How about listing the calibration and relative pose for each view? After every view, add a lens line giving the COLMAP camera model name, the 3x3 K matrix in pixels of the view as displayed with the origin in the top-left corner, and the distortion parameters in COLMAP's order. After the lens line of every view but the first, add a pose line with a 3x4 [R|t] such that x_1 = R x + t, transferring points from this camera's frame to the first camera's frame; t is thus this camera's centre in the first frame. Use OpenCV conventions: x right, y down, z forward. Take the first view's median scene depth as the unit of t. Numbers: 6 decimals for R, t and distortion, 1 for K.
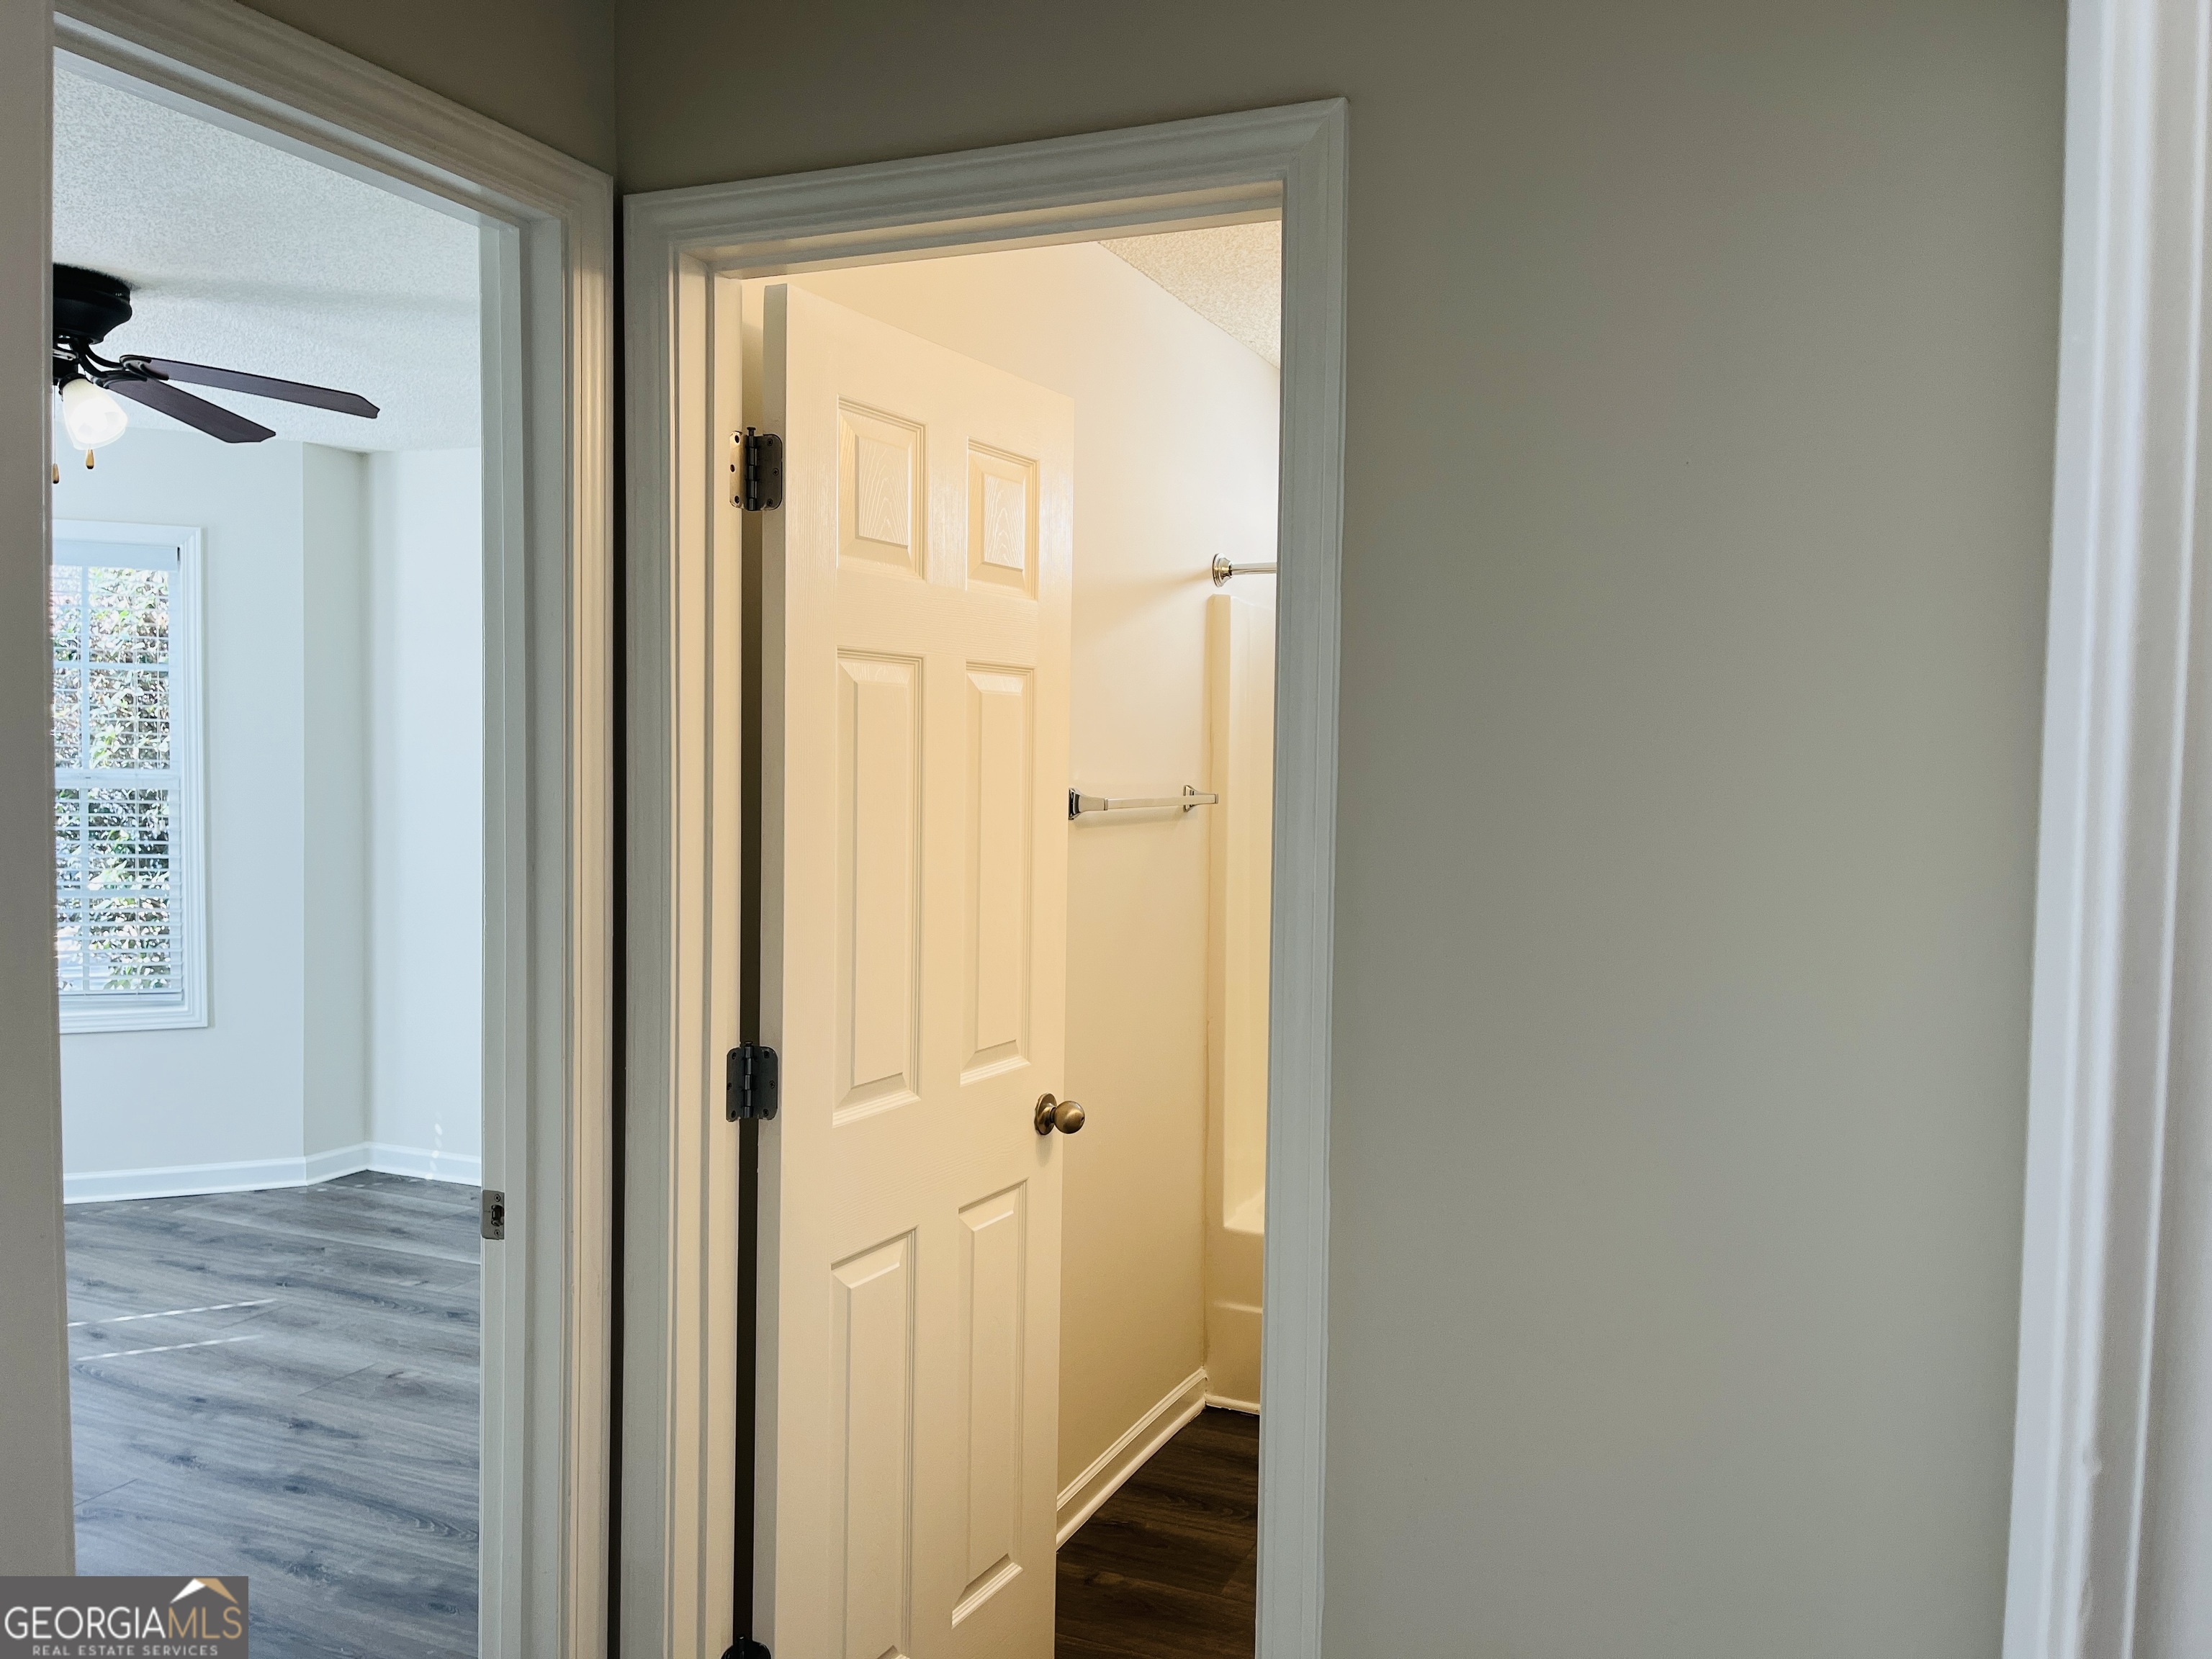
lens RADIAL K [[1677.8, 0, 1145.2], [0, 1677.8, 820.3], [0, 0, 1]] dist [0.082881, -0.108527]
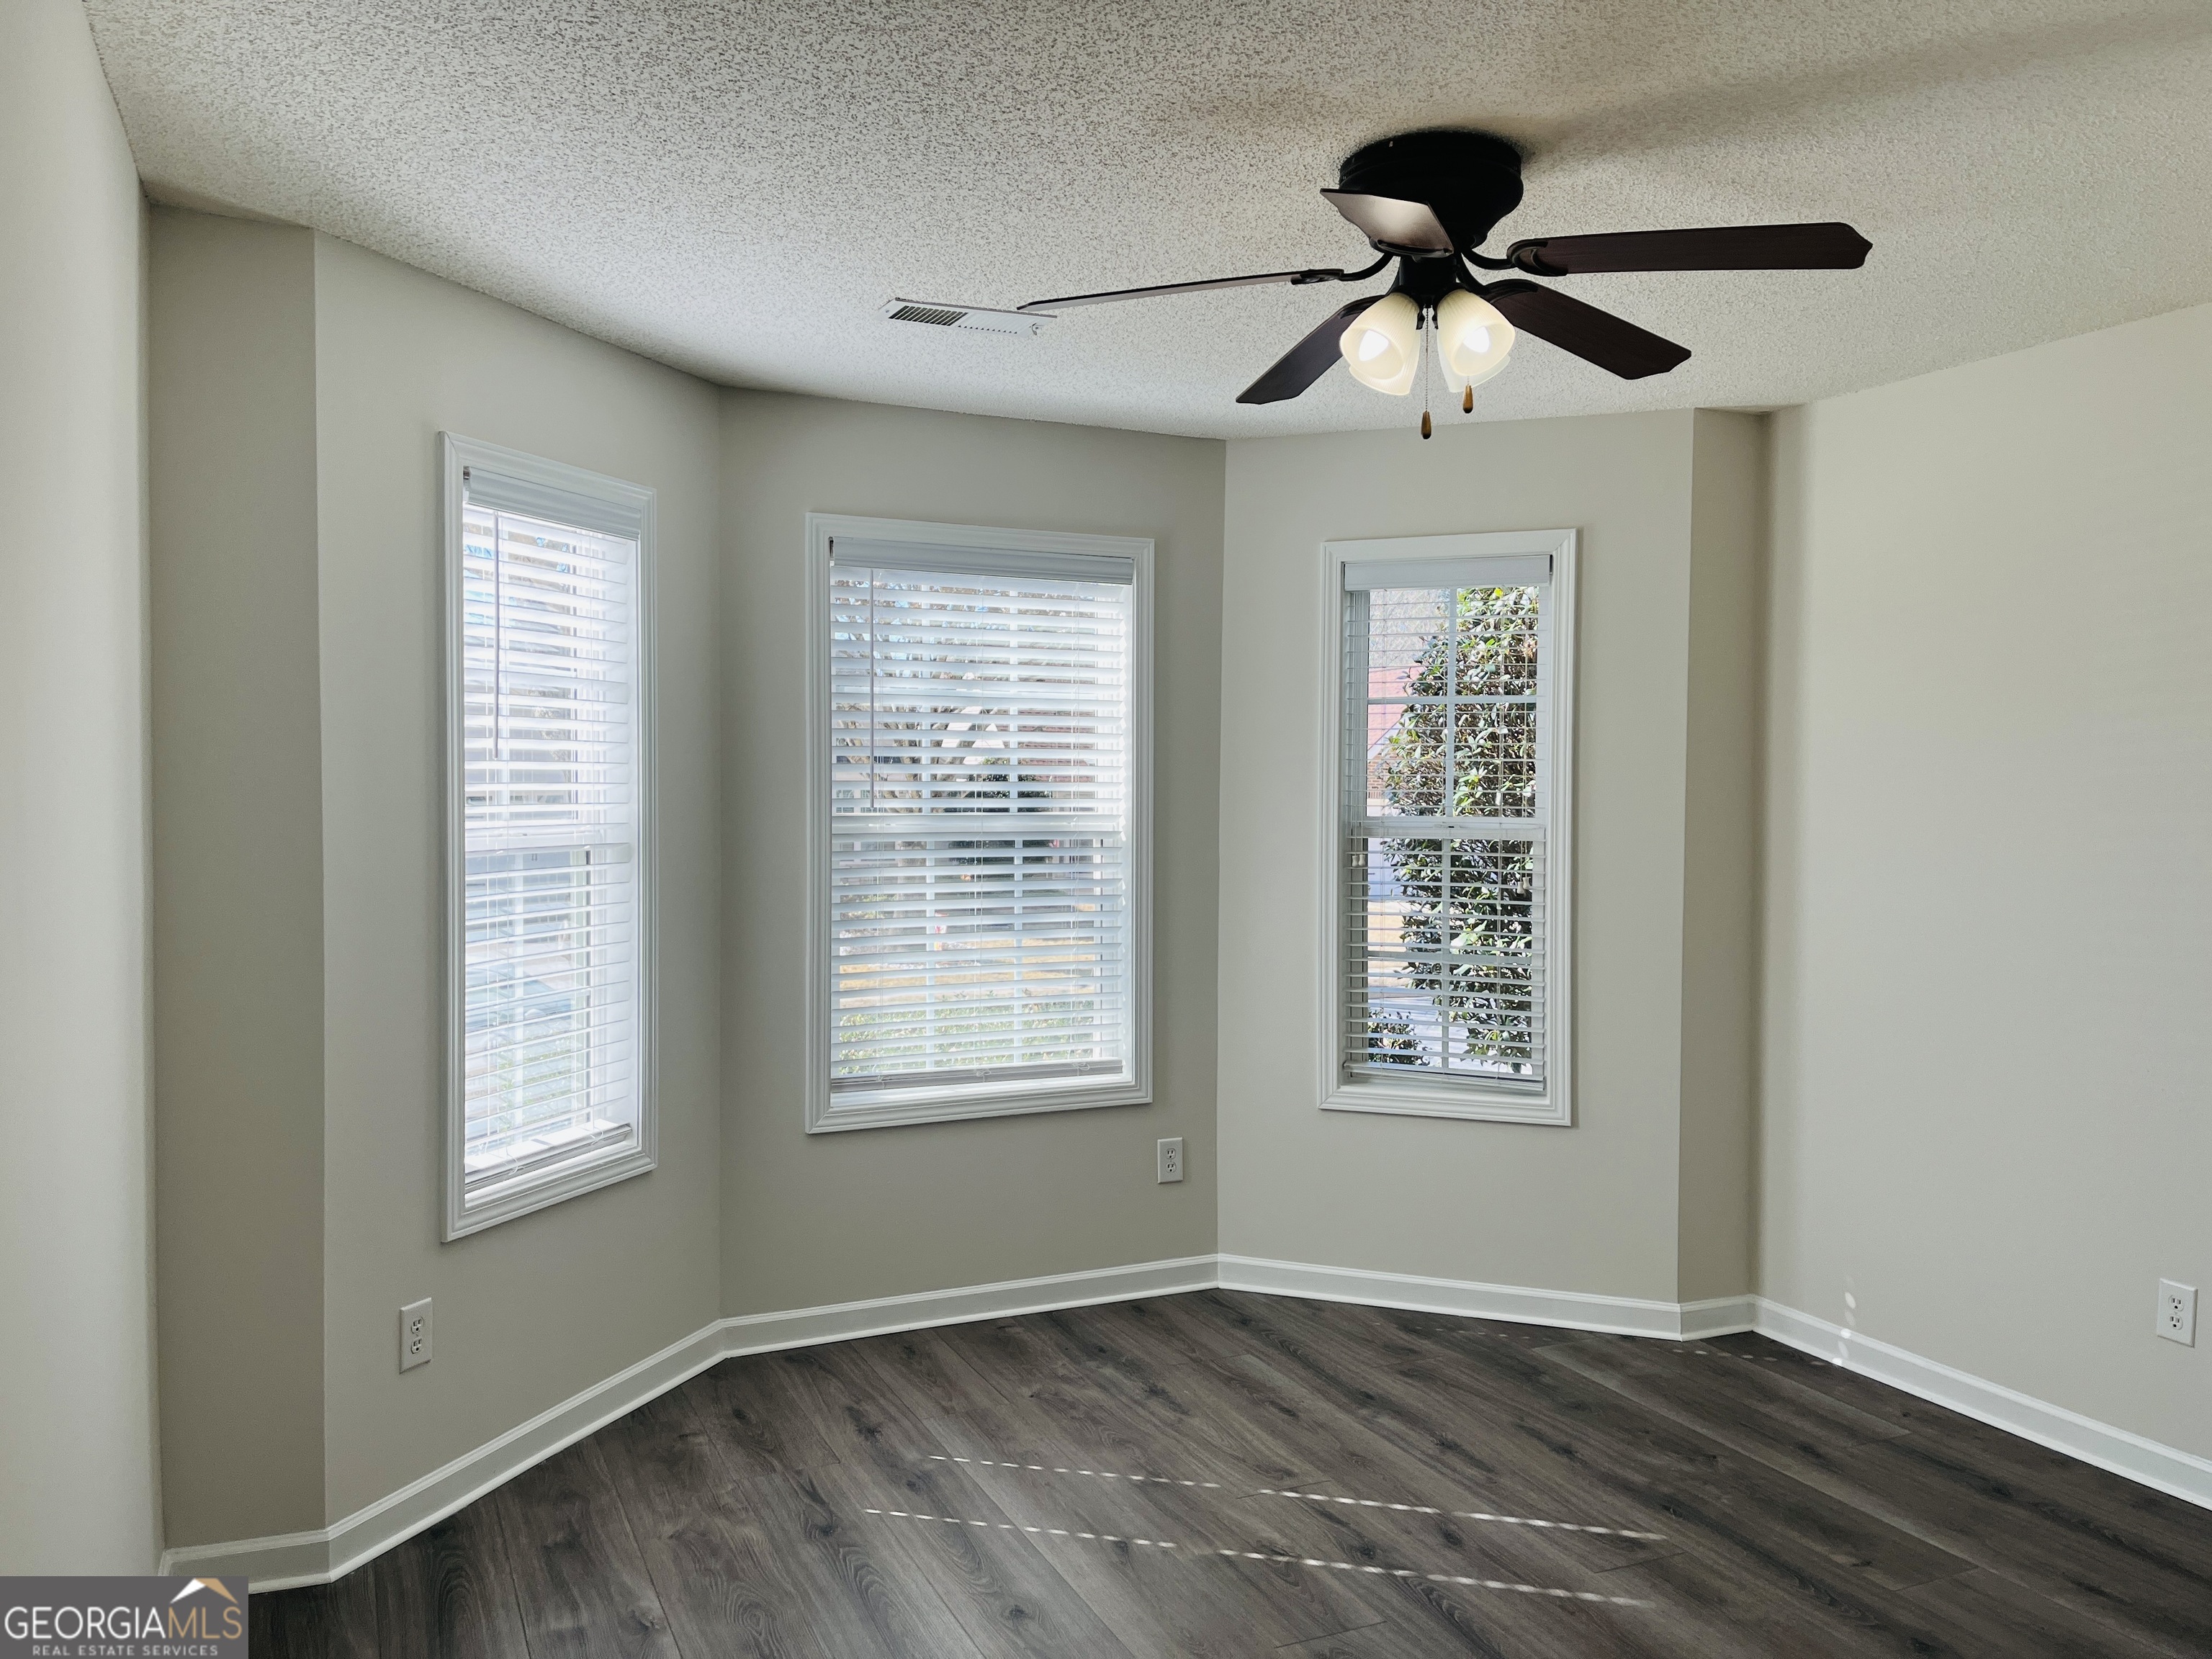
lens RADIAL K [[1677.8, 0, 1101.8], [0, 1677.8, 832.0], [0, 0, 1]] dist [0.082881, -0.108527]
pose [[0.727435, 0.006903, -0.686142, -0.149550], [-0.023687, 0.999606, -0.015056, -0.004800], [0.685768, 0.027204, 0.727312, 0.235450]]
